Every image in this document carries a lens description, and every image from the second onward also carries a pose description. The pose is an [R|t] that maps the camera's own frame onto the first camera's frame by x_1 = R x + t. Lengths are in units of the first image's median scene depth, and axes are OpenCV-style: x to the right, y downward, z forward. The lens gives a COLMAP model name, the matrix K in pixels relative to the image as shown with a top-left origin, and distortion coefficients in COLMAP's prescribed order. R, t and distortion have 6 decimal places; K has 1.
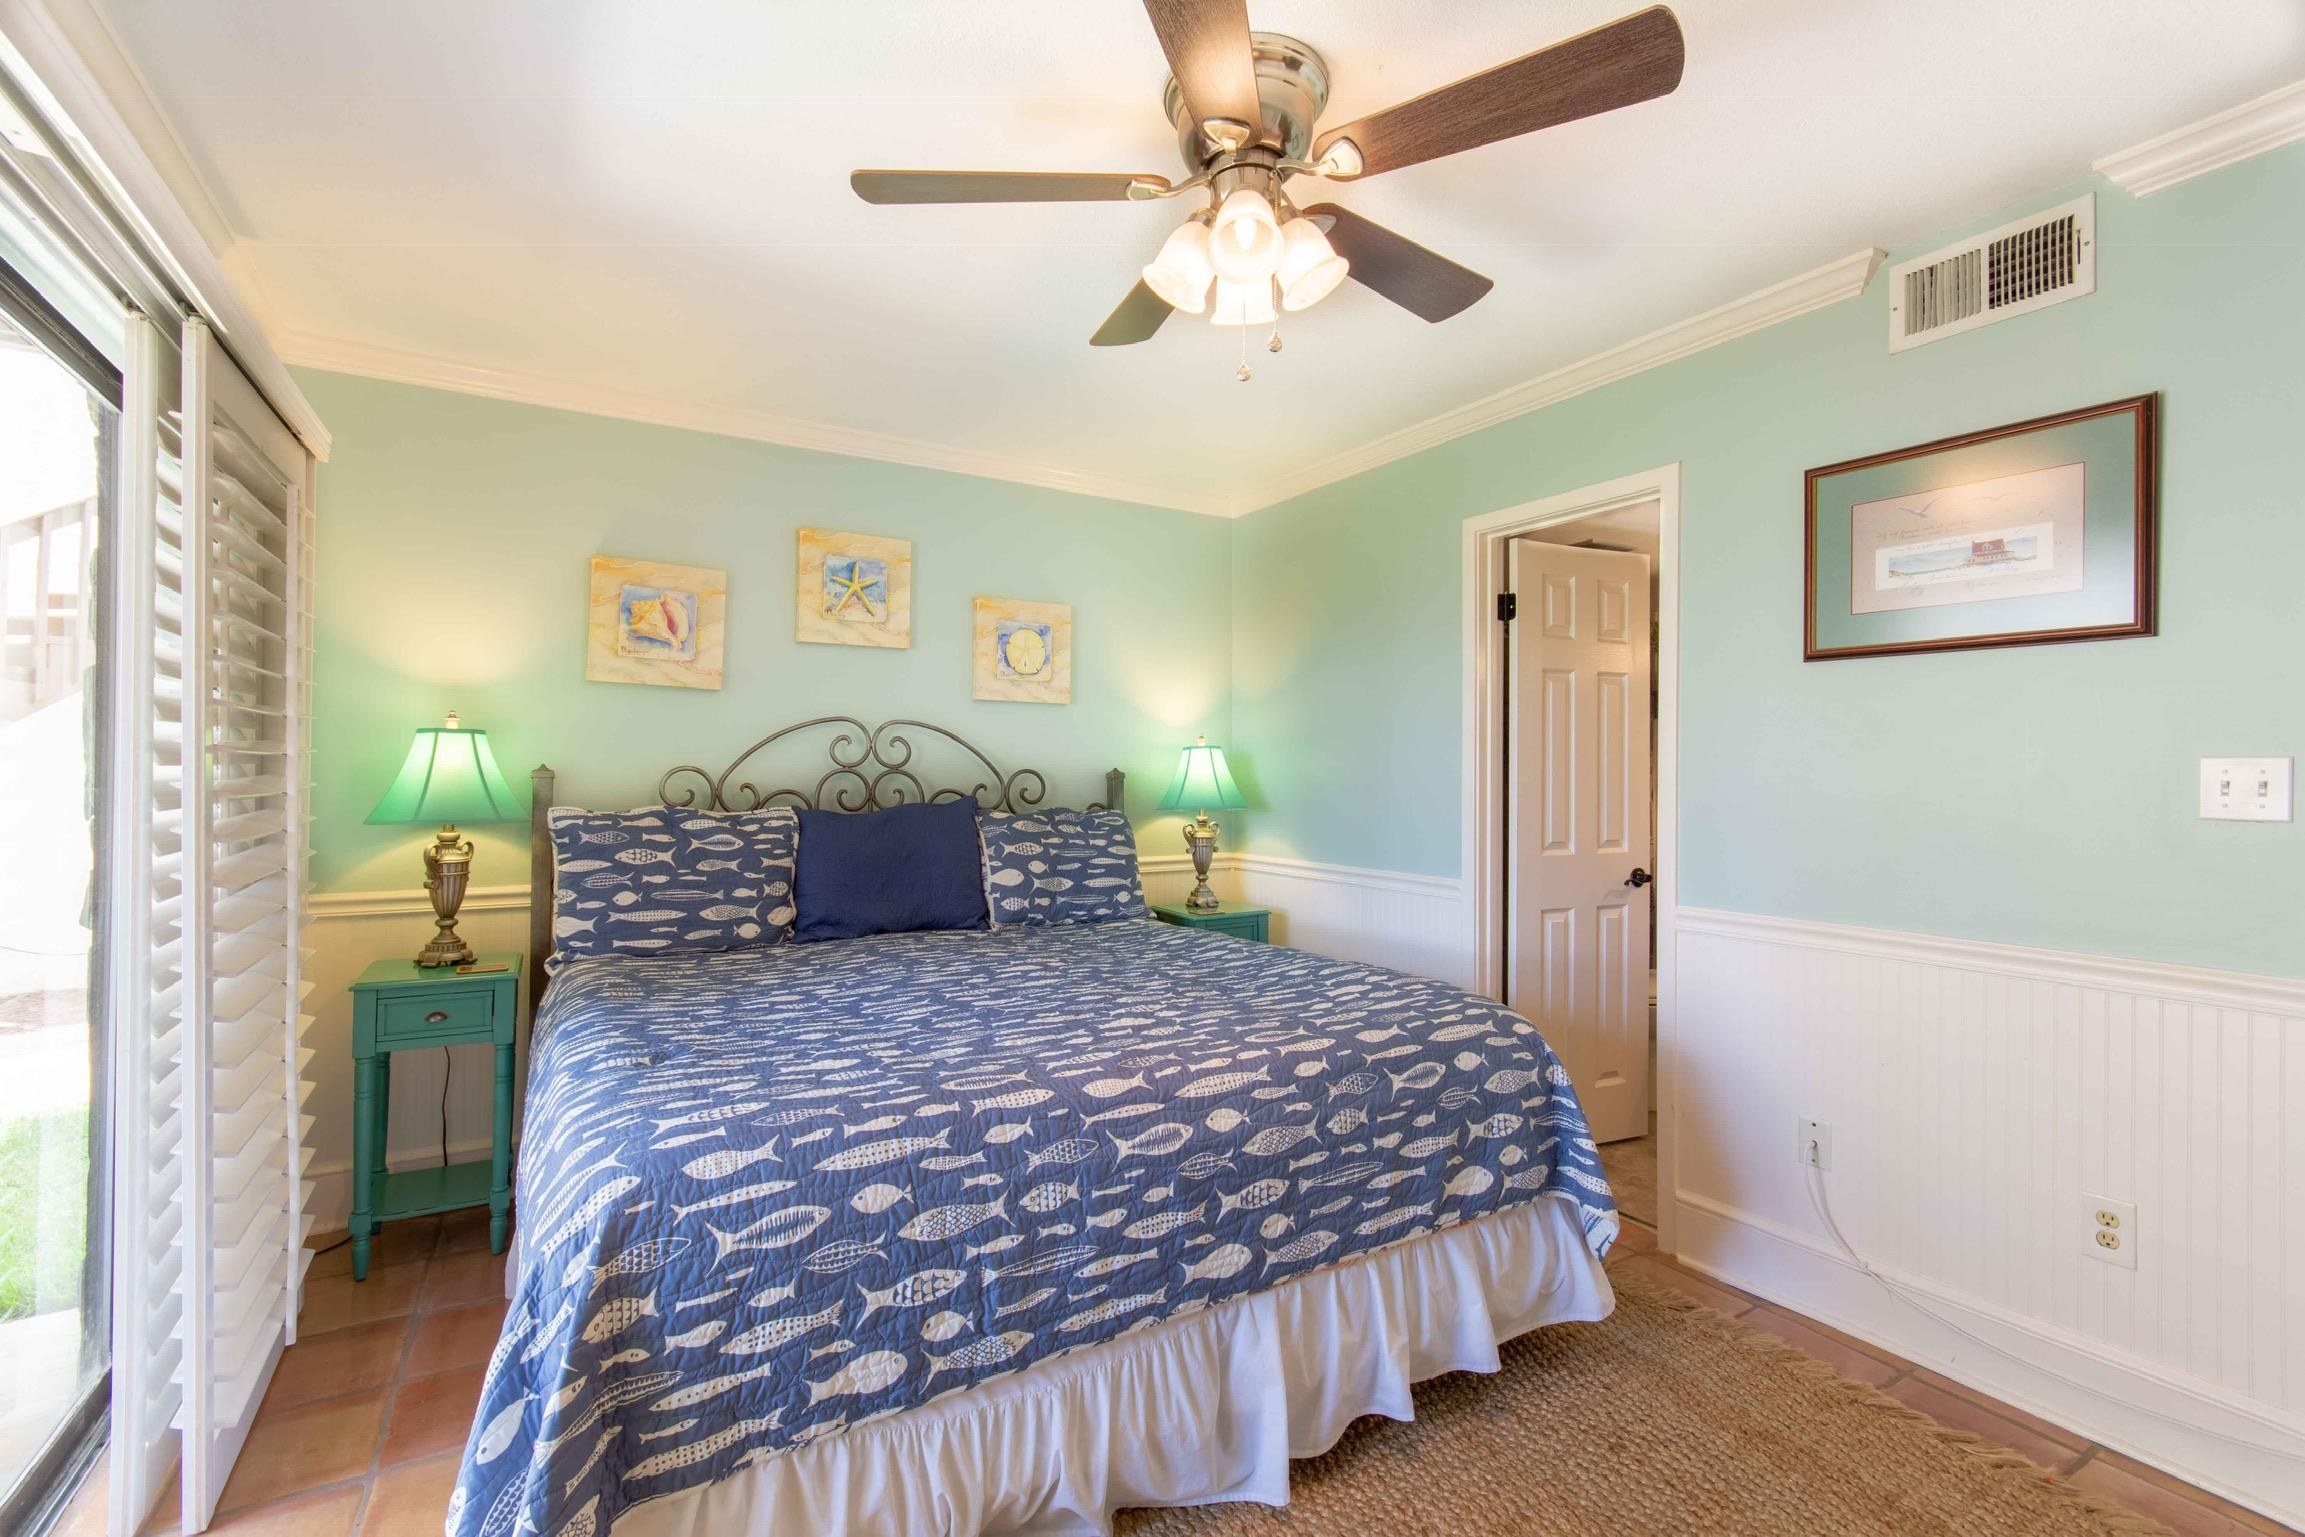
lens RADIAL K [[1024.0, 0, 1138.2], [0, 1024.0, 762.6], [0, 0, 1]] dist [0.001449, 0.000201]
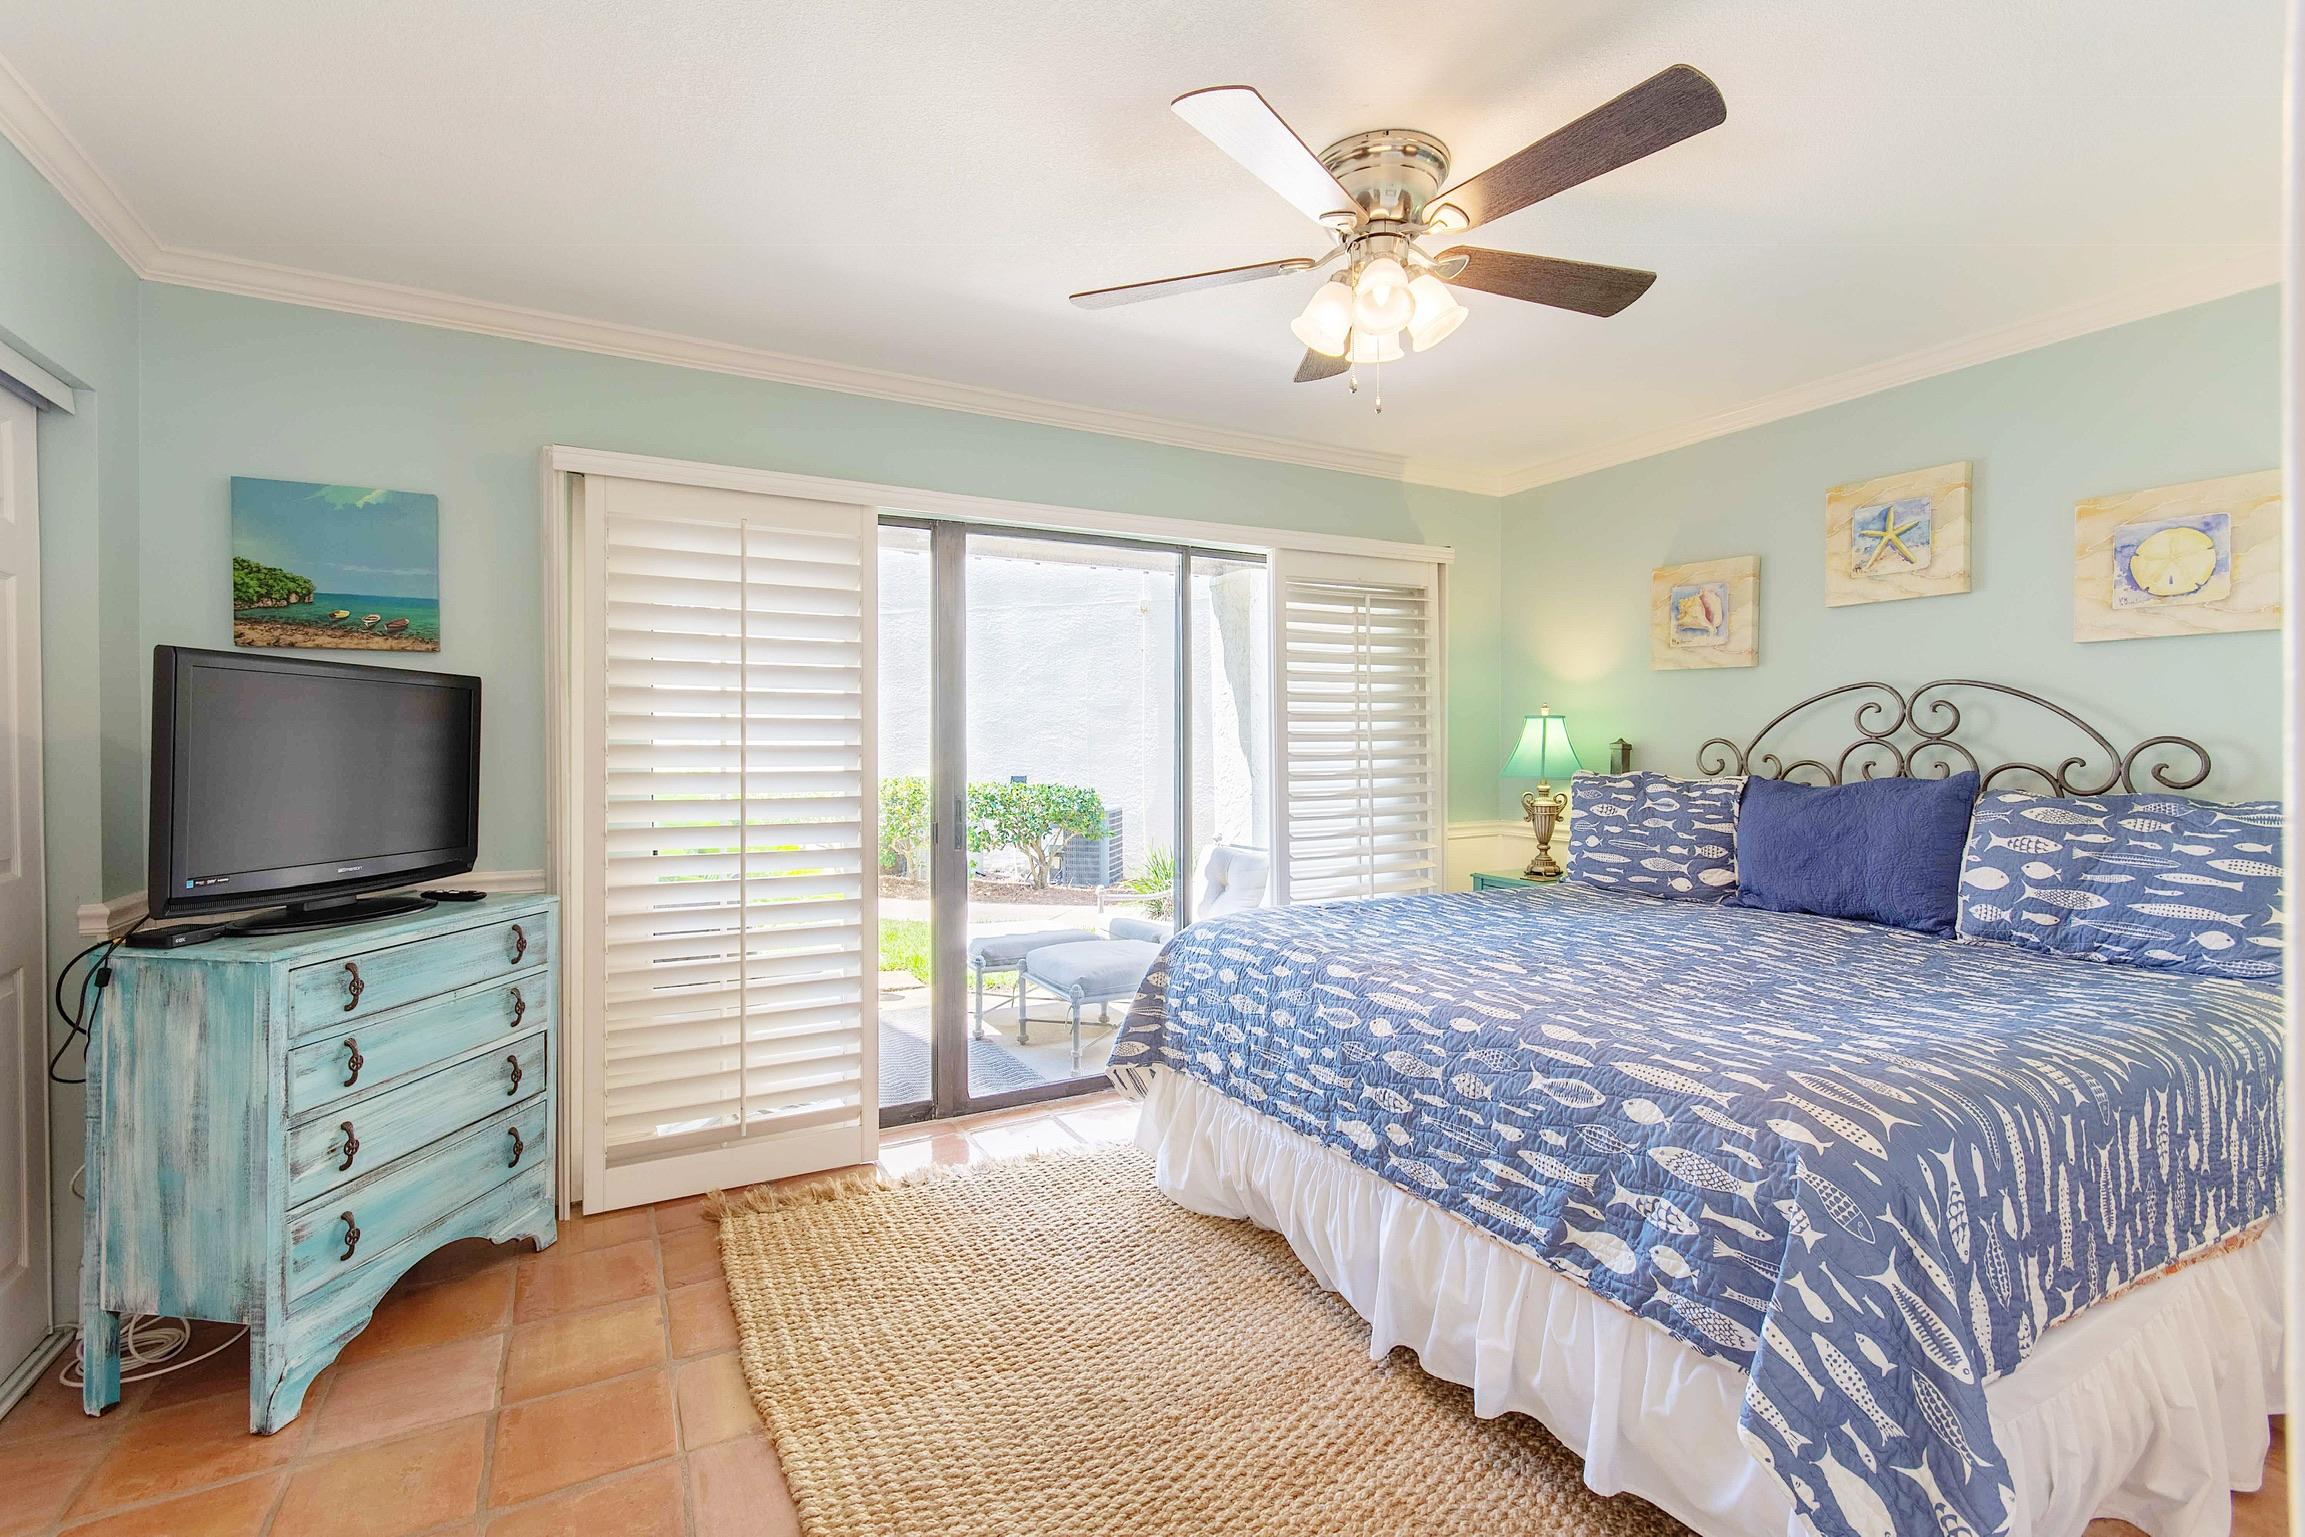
lens RADIAL K [[1024.0, 0, 1139.3], [0, 1024.0, 752.8], [0, 0, 1]] dist [0.001449, 0.000201]
pose [[-0.051654, 0.002288, -0.998662, 0.952528], [0.010060, 0.999948, 0.001771, 0.014433], [0.998614, -0.009955, -0.051675, 0.570916]]
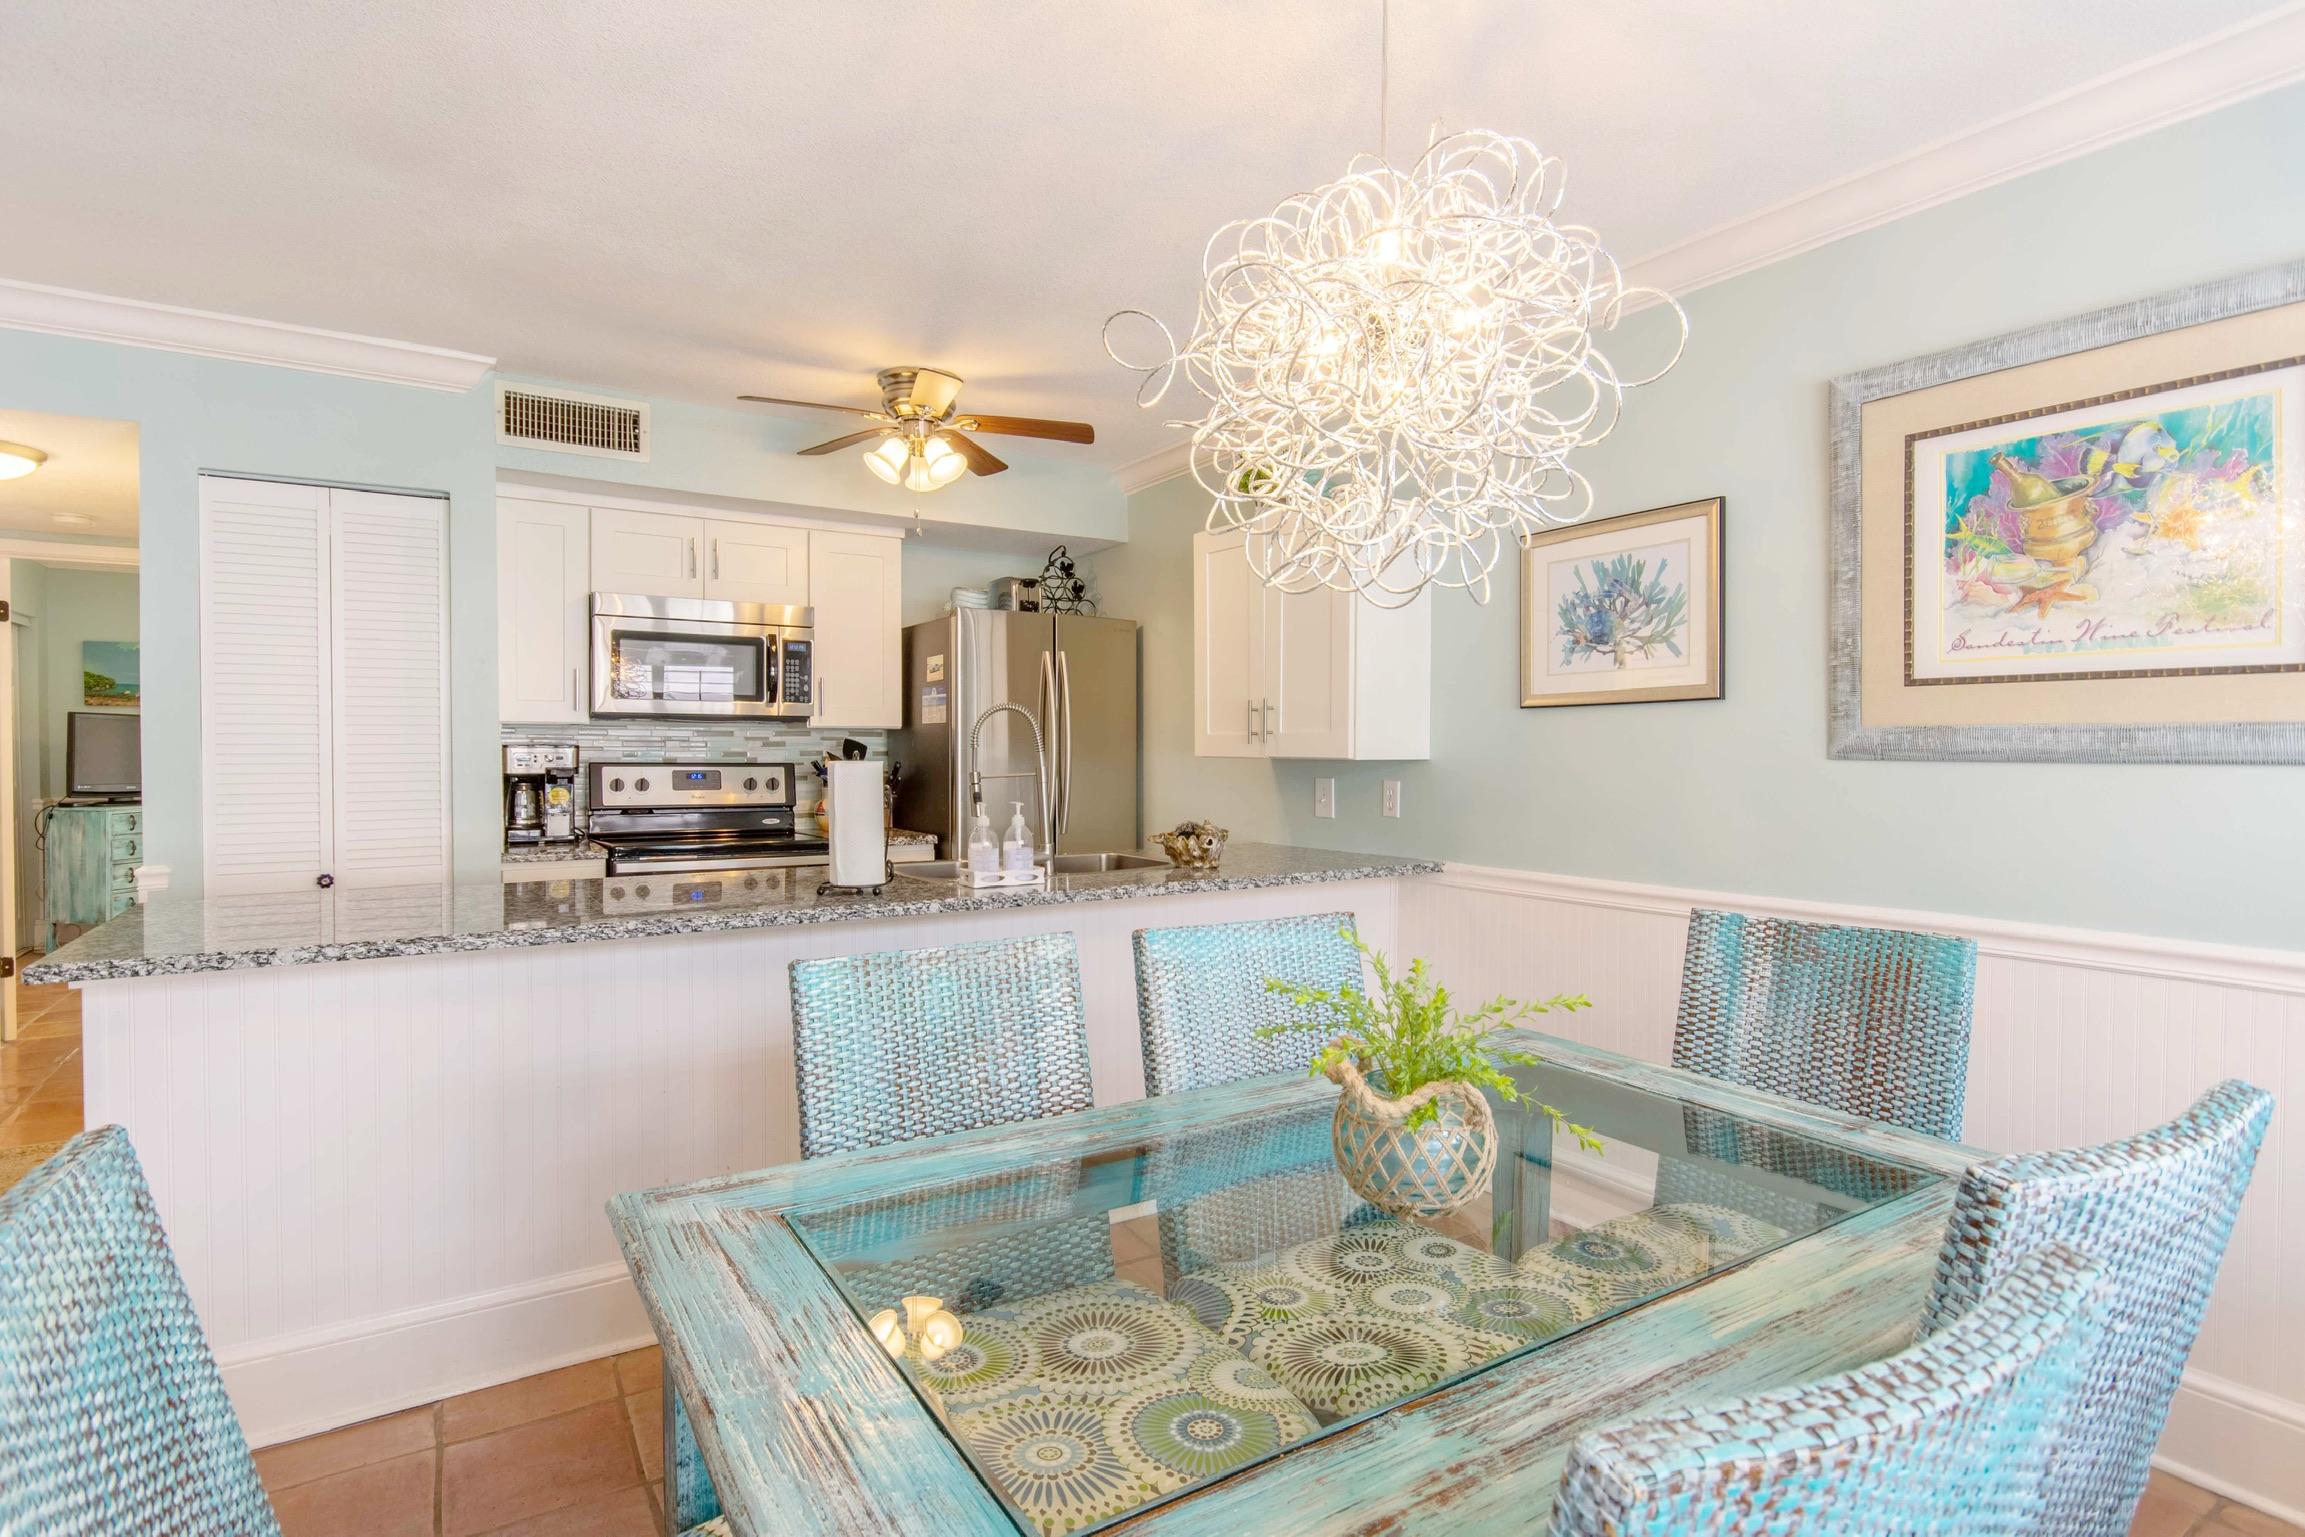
lens RADIAL K [[1146.5, 0, 1131.9], [0, 1146.5, 767.2], [0, 0, 1]] dist [-0.000585, -0.003523]
pose [[0.021981, 0.012282, -0.999683, 2.358340], [0.005447, 0.999908, 0.012405, 0.032283], [0.999744, -0.005718, 0.021912, 1.735833]]
